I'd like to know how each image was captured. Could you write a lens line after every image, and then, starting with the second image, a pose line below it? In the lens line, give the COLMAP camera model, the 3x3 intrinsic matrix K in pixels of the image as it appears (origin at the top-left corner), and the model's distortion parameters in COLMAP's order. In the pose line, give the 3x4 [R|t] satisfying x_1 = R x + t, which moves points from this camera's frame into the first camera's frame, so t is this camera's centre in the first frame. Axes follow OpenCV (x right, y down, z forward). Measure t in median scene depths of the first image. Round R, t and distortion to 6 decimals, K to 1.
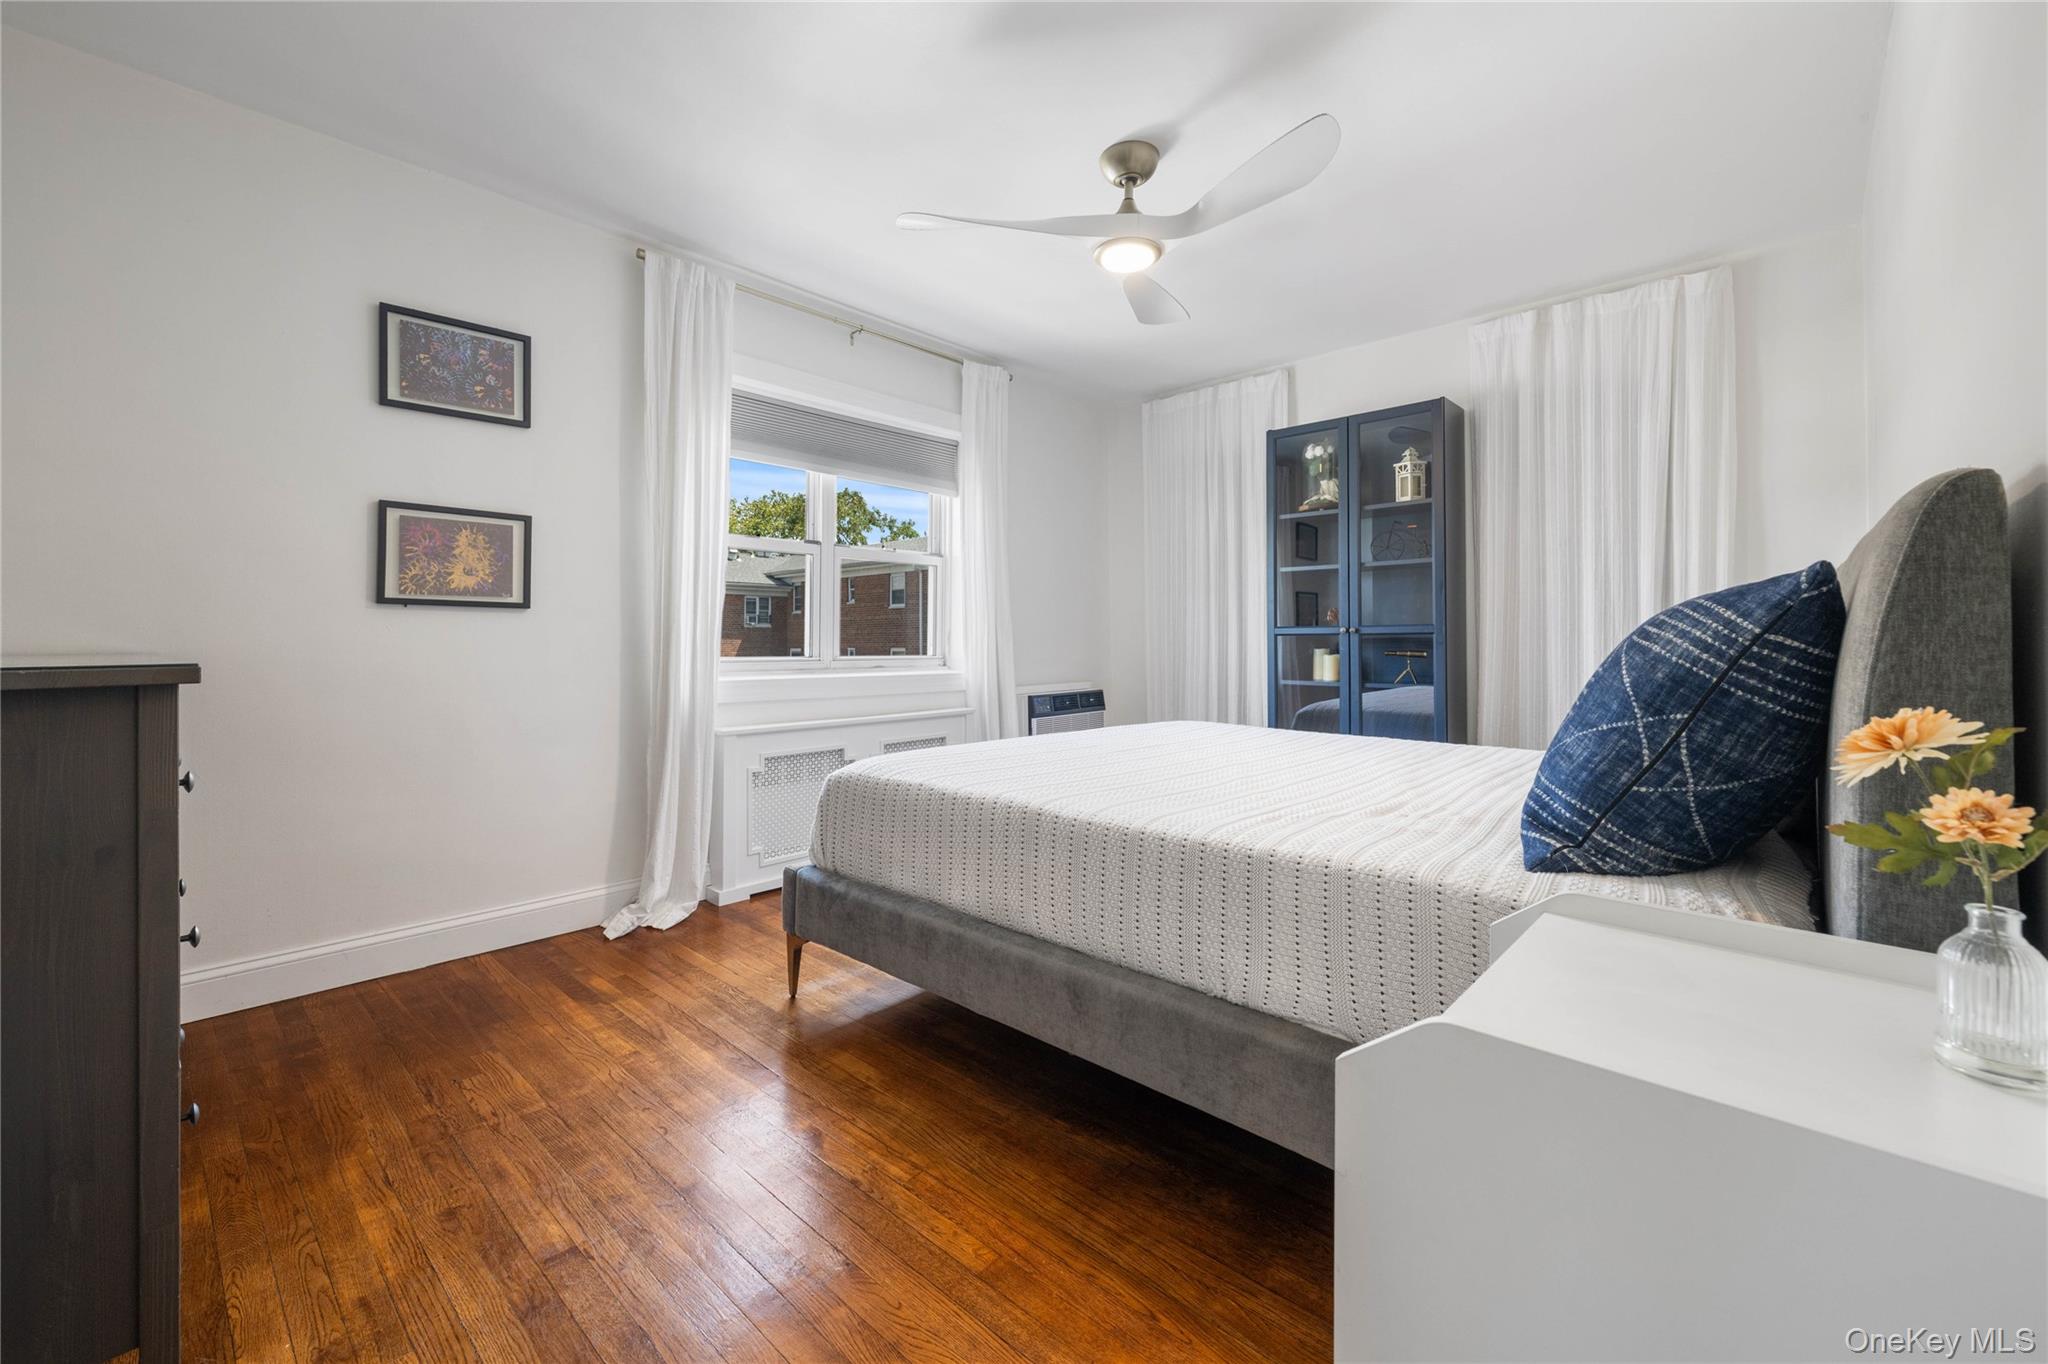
lens RADIAL K [[816.8, 0, 1000.9], [0, 816.8, 667.4], [0, 0, 1]] dist [-0.002413, -0.000161]
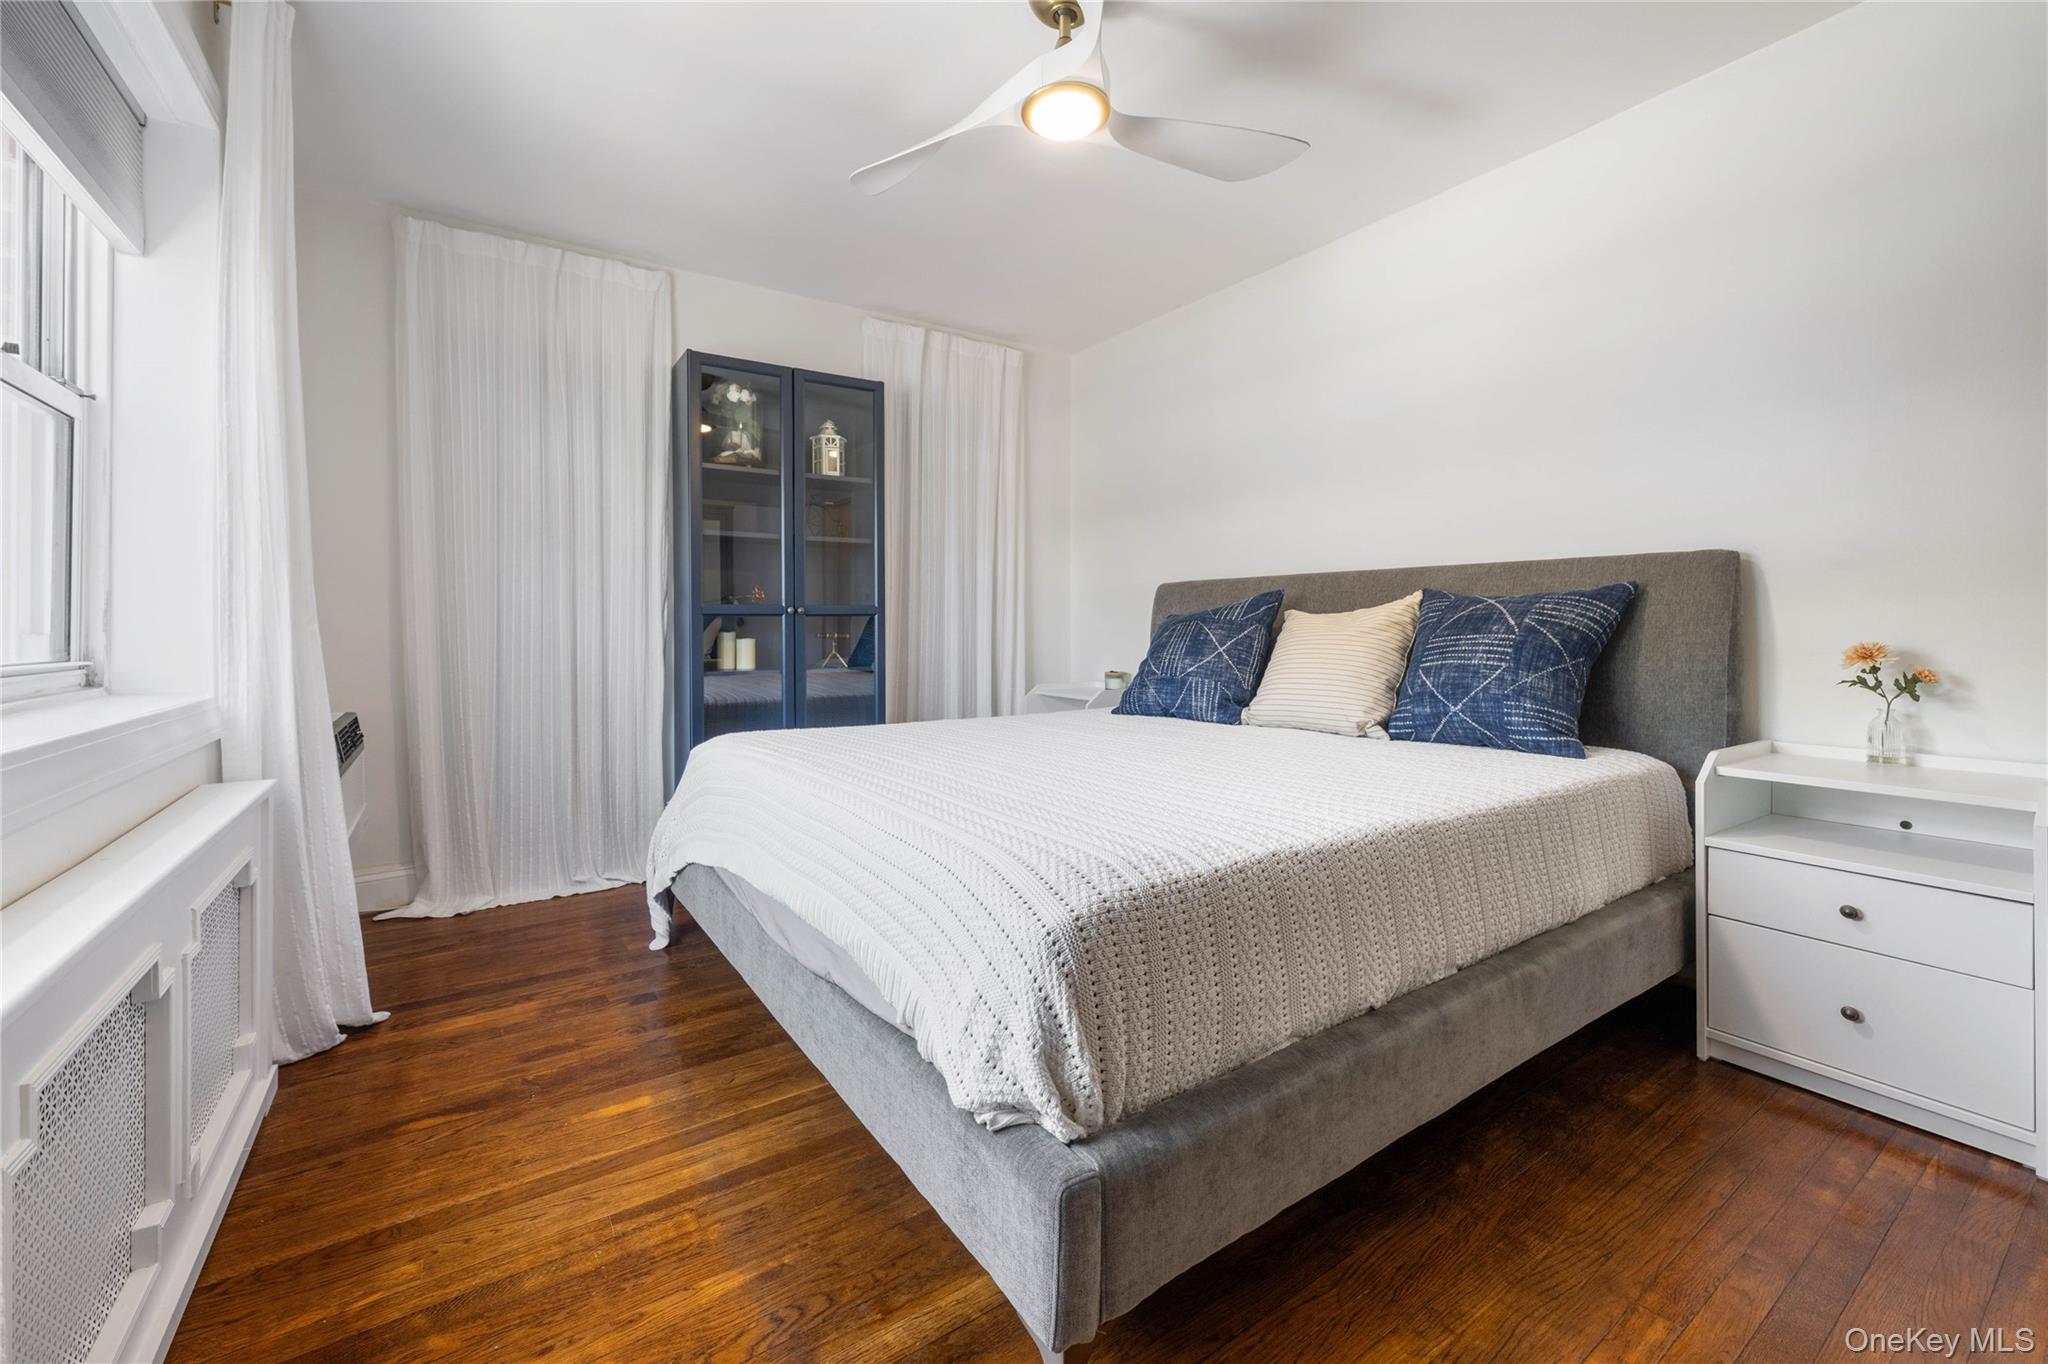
lens RADIAL K [[816.8, 0, 1000.9], [0, 816.8, 667.4], [0, 0, 1]] dist [-0.002413, -0.000161]
pose [[0.238255, -0.049288, 0.969951, -0.393991], [0.032467, 0.998557, 0.042767, -0.013656], [-0.970660, 0.021302, 0.239512, 0.574148]]
